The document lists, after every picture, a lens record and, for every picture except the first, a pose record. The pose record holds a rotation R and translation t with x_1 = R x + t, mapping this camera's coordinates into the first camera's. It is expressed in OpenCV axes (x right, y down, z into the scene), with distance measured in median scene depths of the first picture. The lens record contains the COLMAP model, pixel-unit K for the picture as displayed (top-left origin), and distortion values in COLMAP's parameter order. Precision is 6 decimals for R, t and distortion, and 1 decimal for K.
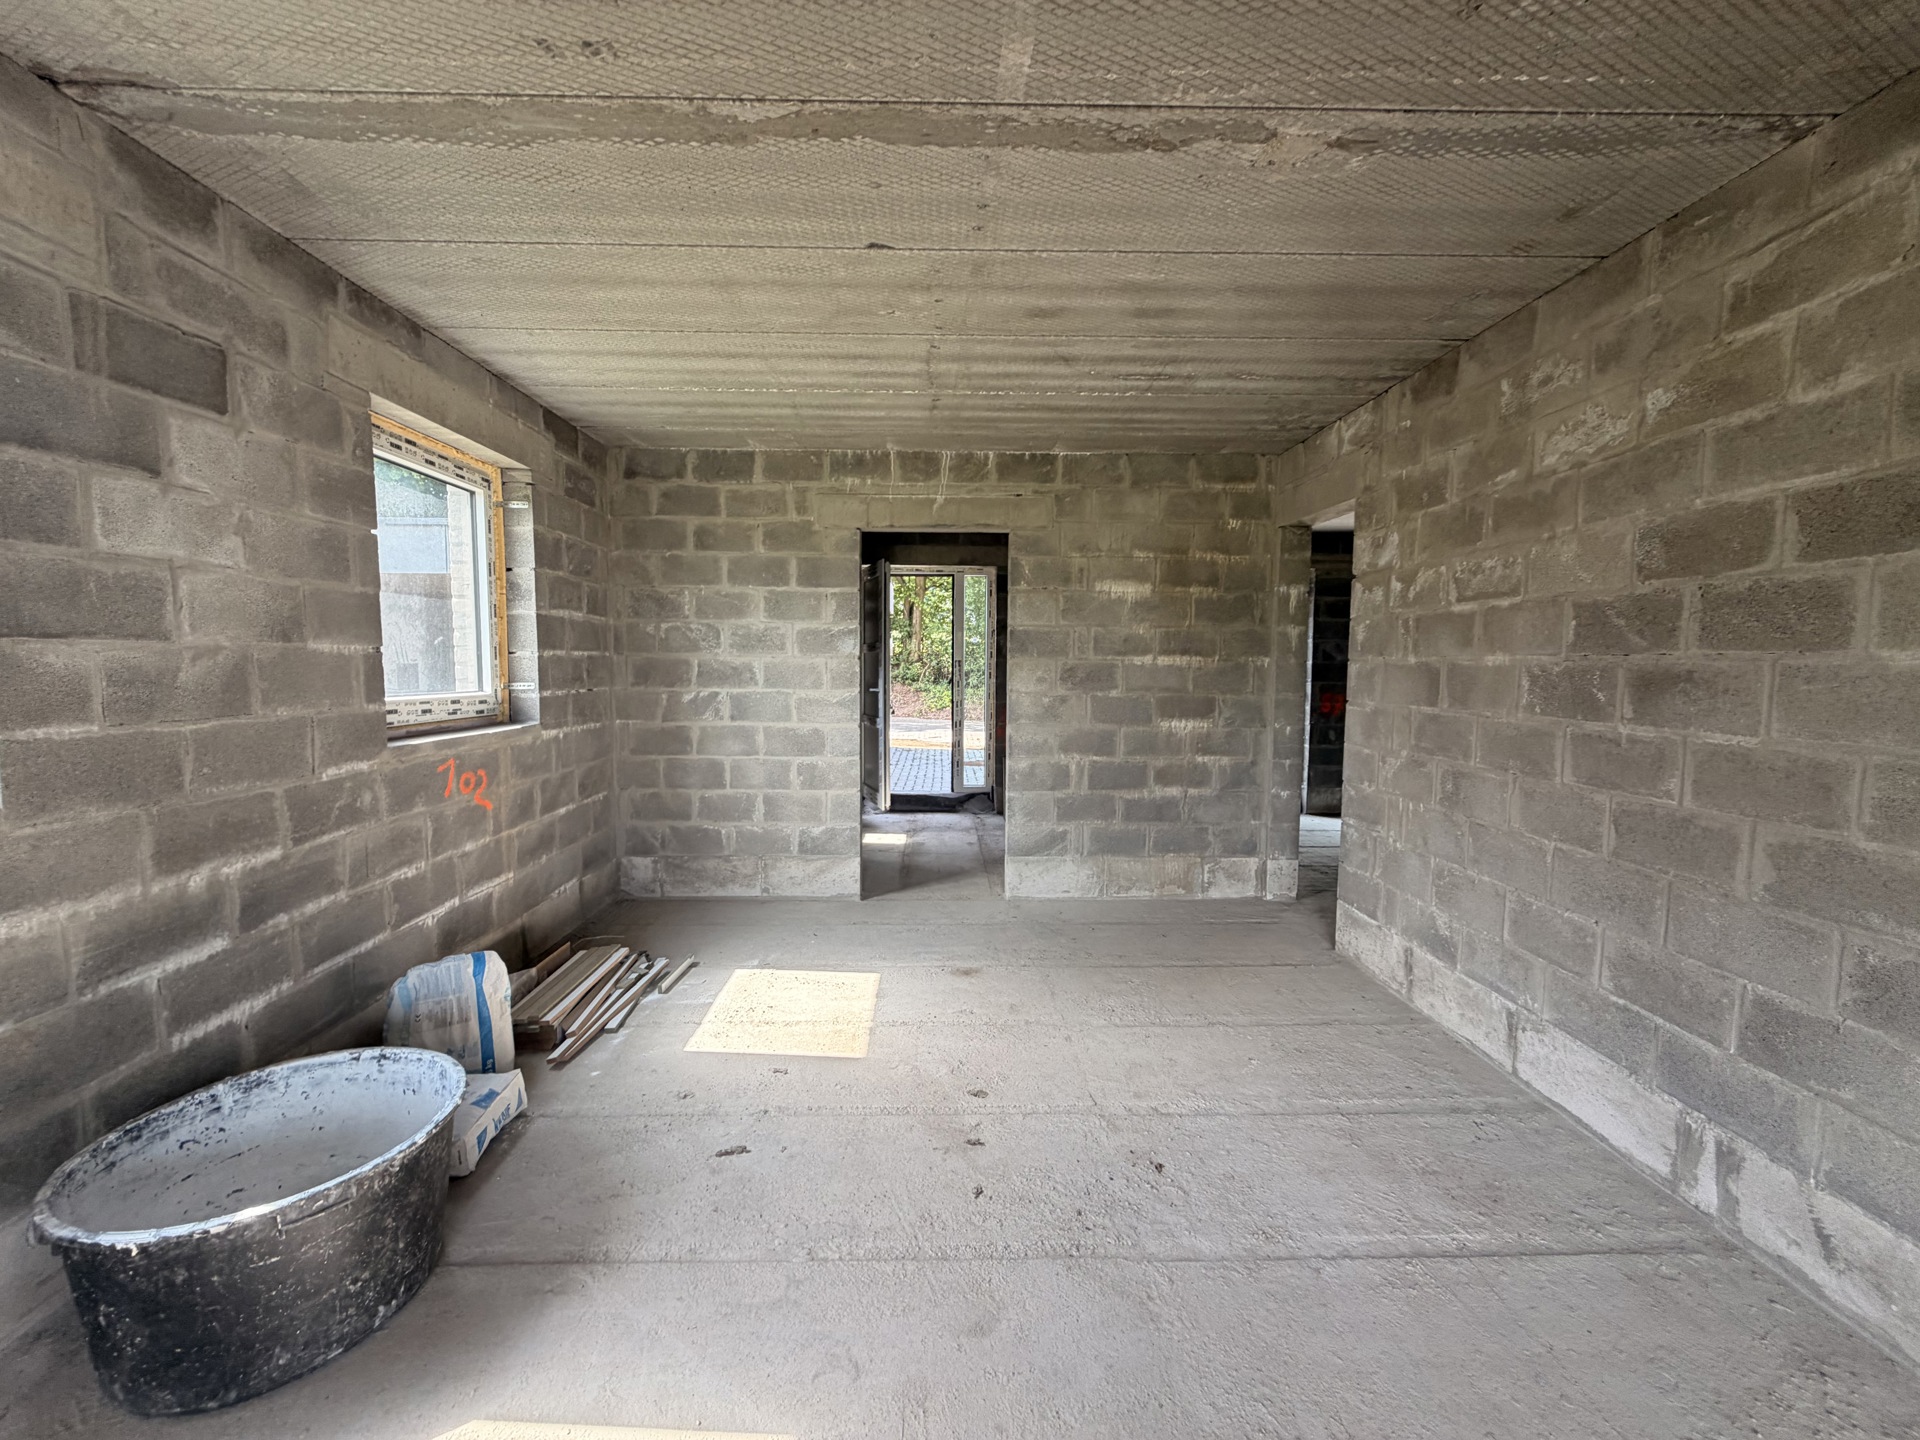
lens RADIAL K [[763.4, 0, 953.2], [0, 763.4, 719.6], [0, 0, 1]] dist [0.001415, -0.000205]
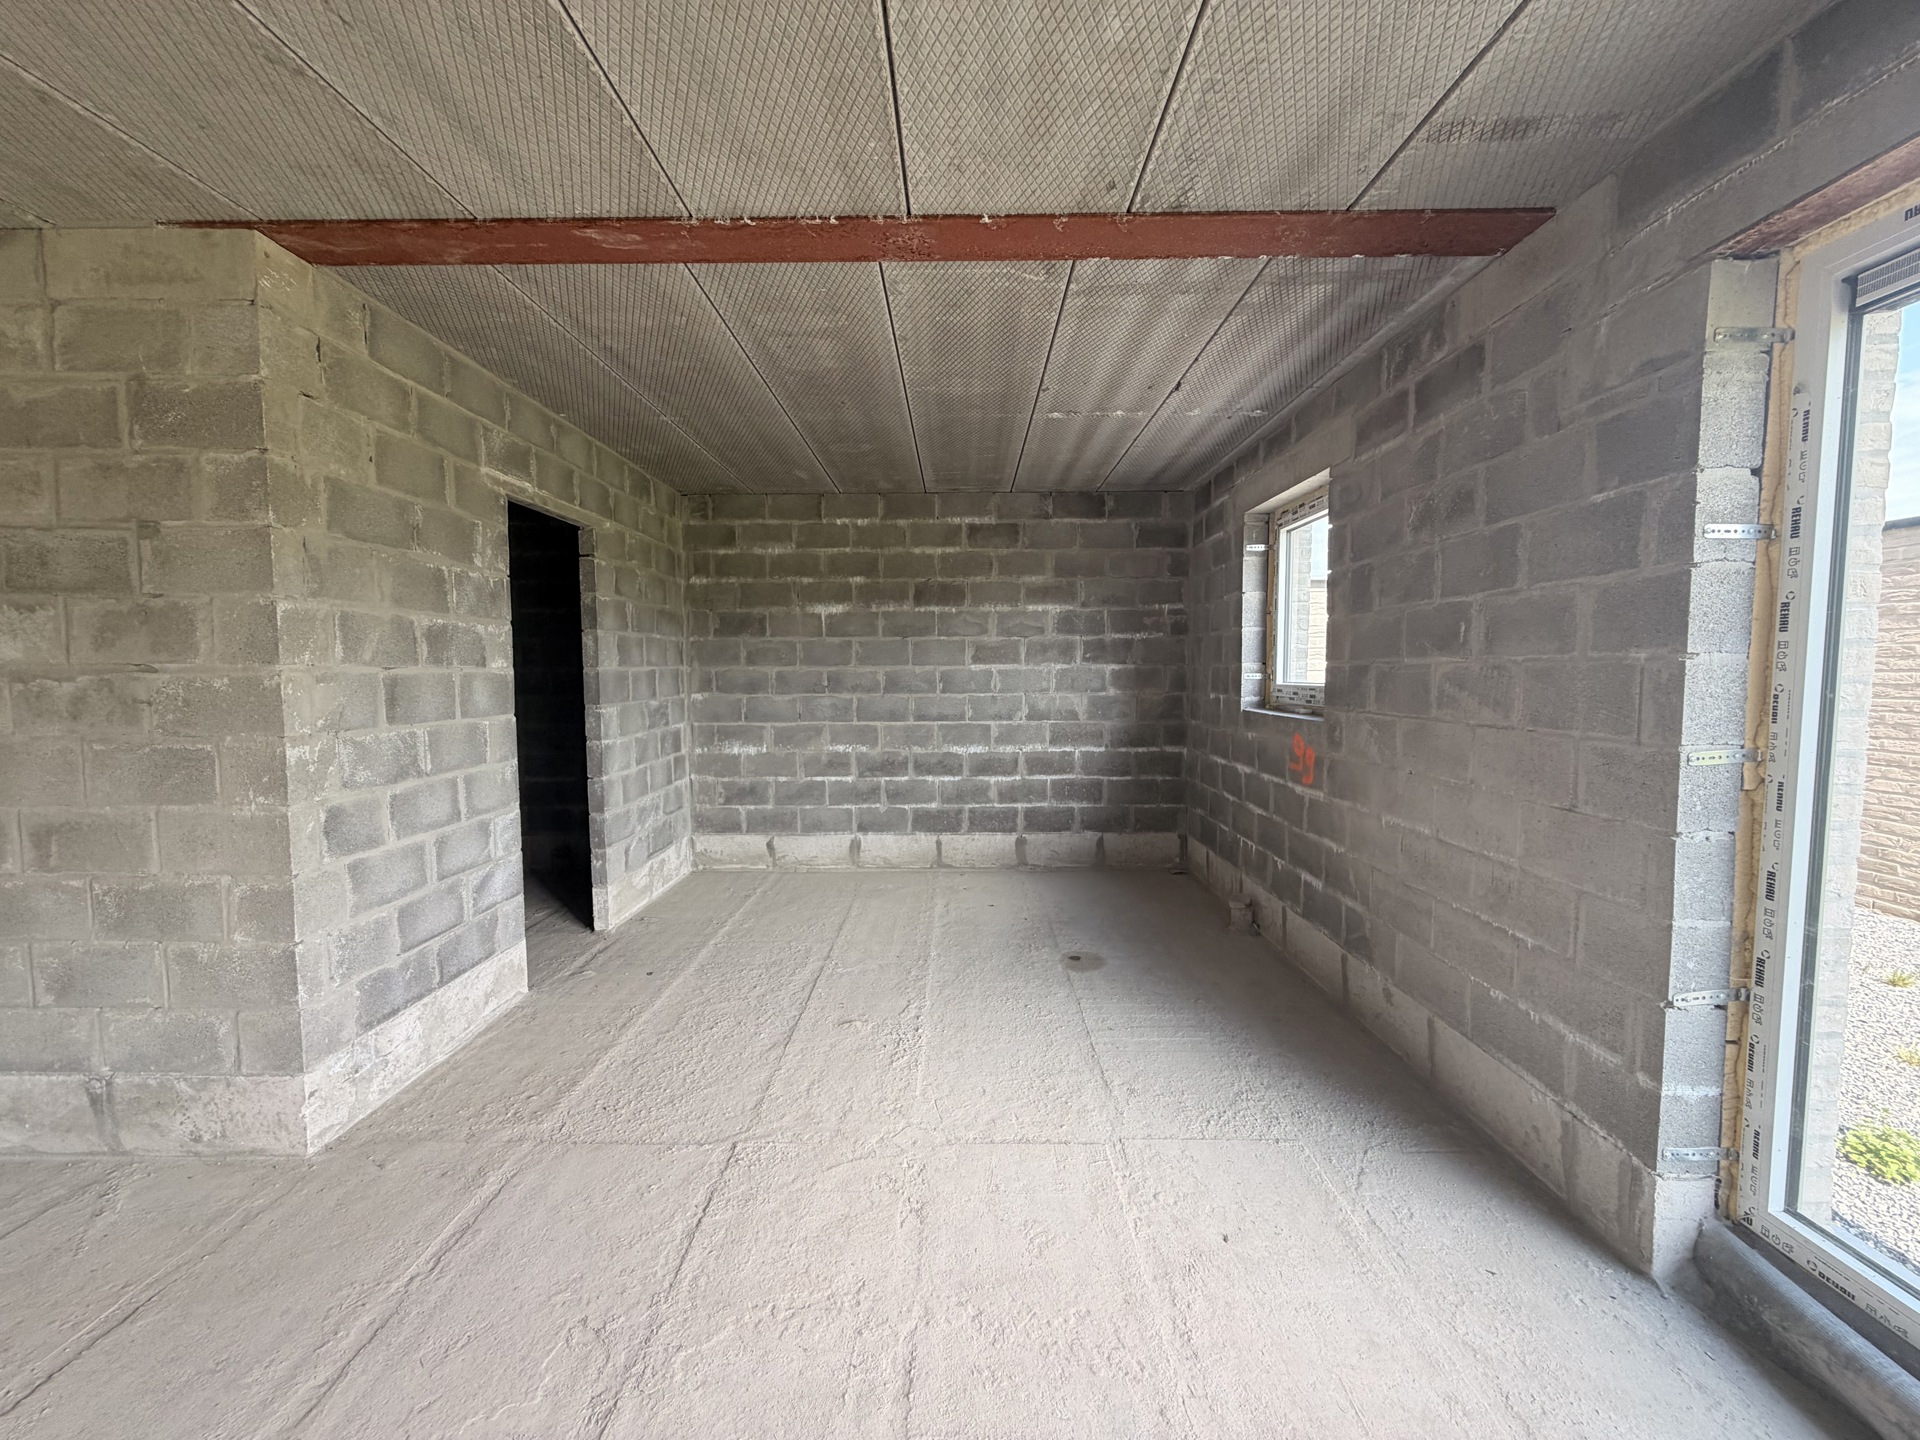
lens RADIAL K [[763.4, 0, 953.2], [0, 763.4, 719.6], [0, 0, 1]] dist [0.001415, -0.000205]
pose [[0.030265, -0.073846, 0.996810, -0.056198], [0.079464, 0.994288, 0.071246, 0.038449], [-0.996378, 0.077054, 0.035961, -0.588577]]
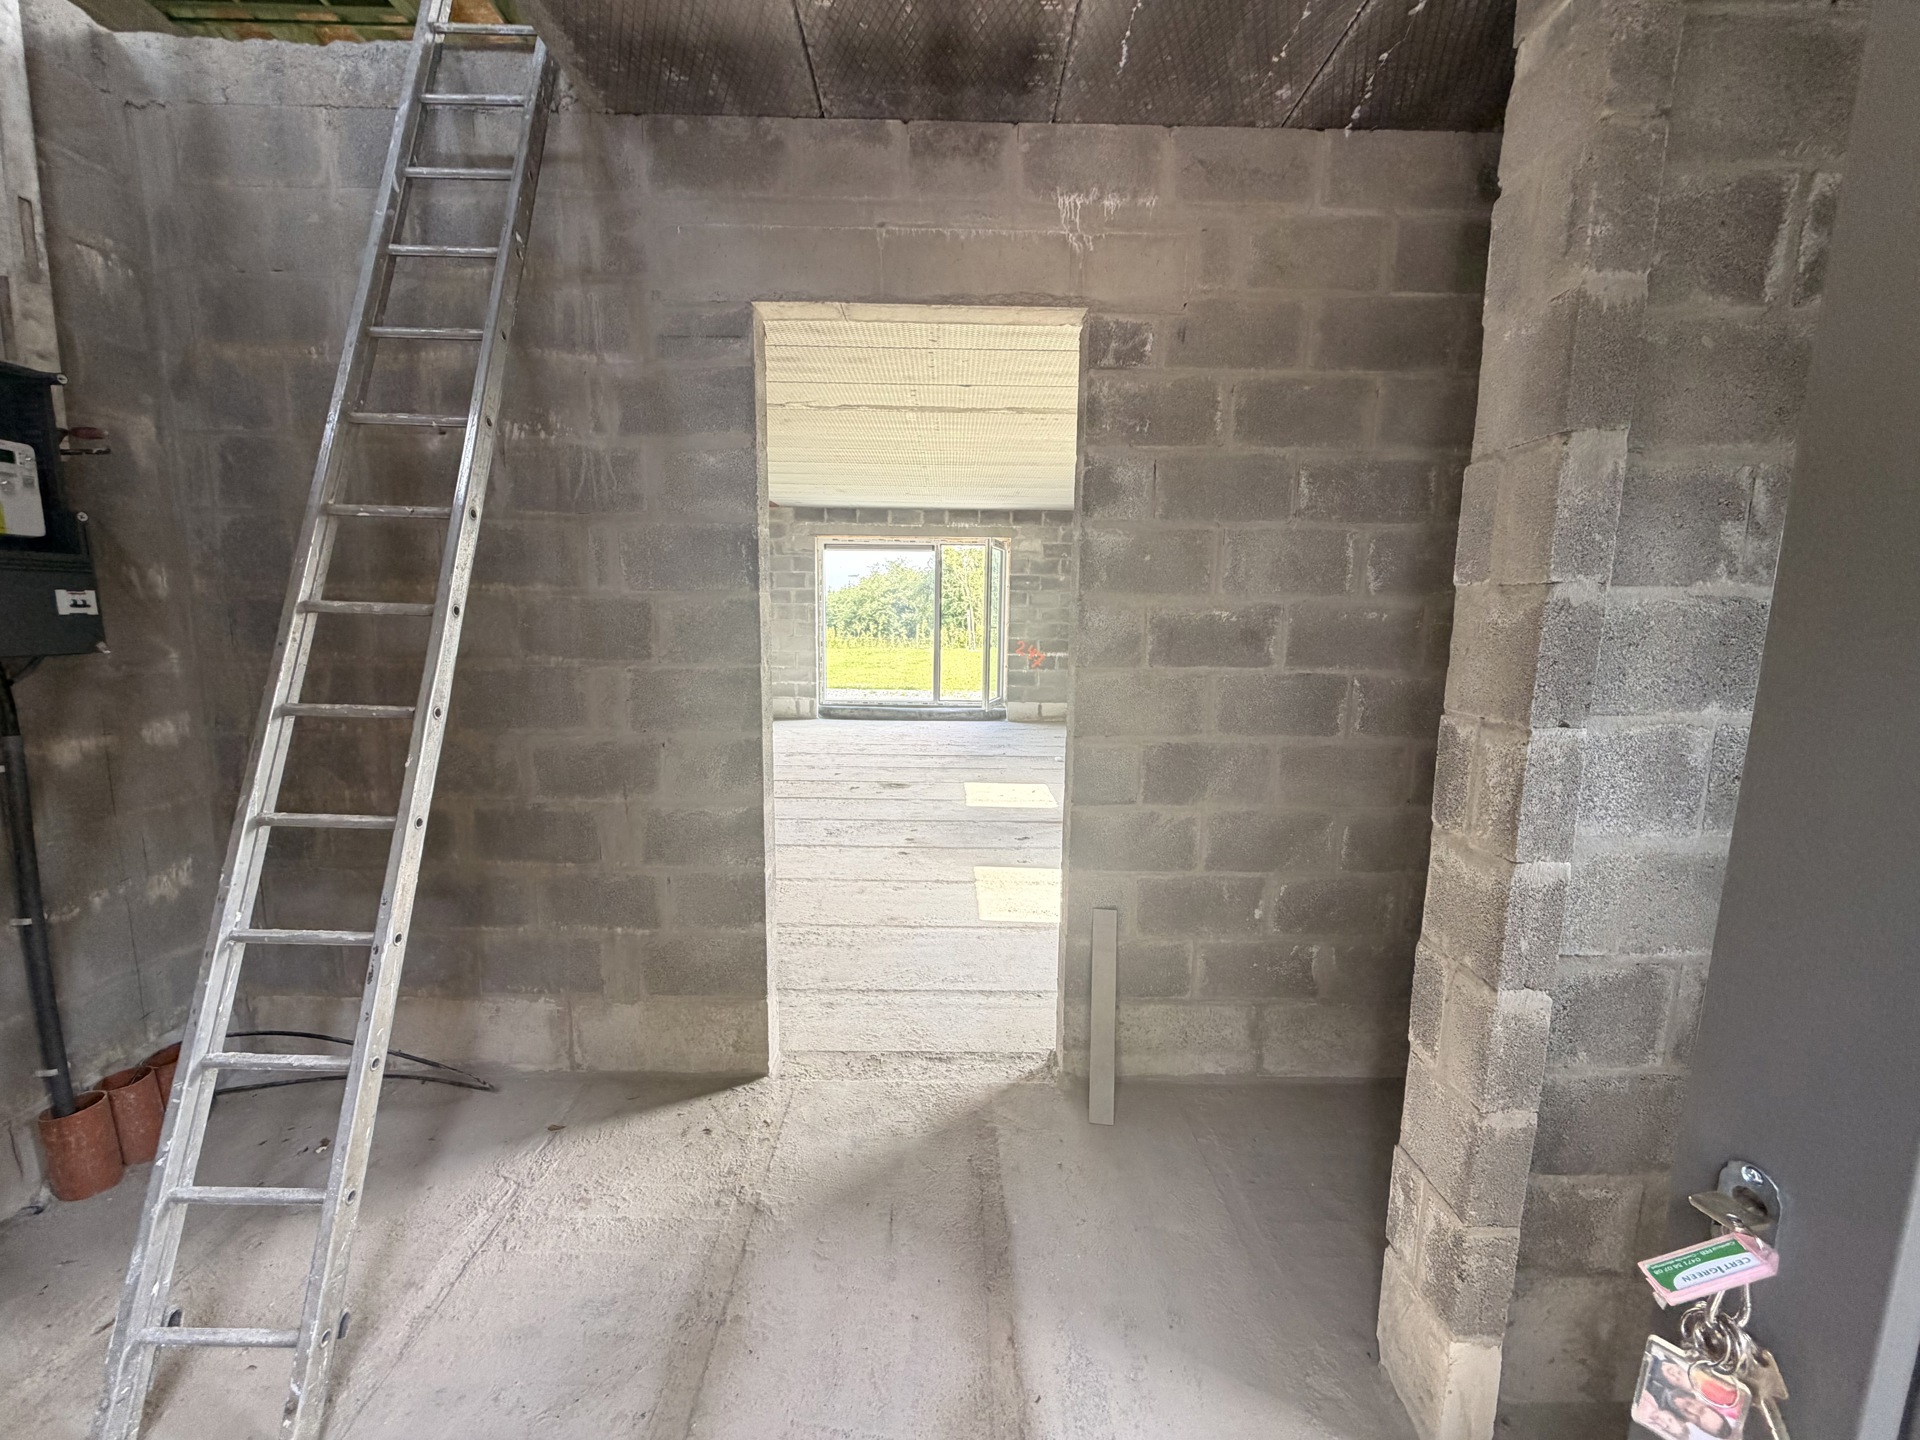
lens RADIAL K [[763.4, 0, 953.2], [0, 763.4, 719.6], [0, 0, 1]] dist [0.001415, -0.000205]
pose [[-0.999736, -0.021268, 0.008703, -0.103973], [-0.018889, 0.976241, 0.215862, -0.223512], [-0.013088, 0.215641, -0.976385, 3.043053]]
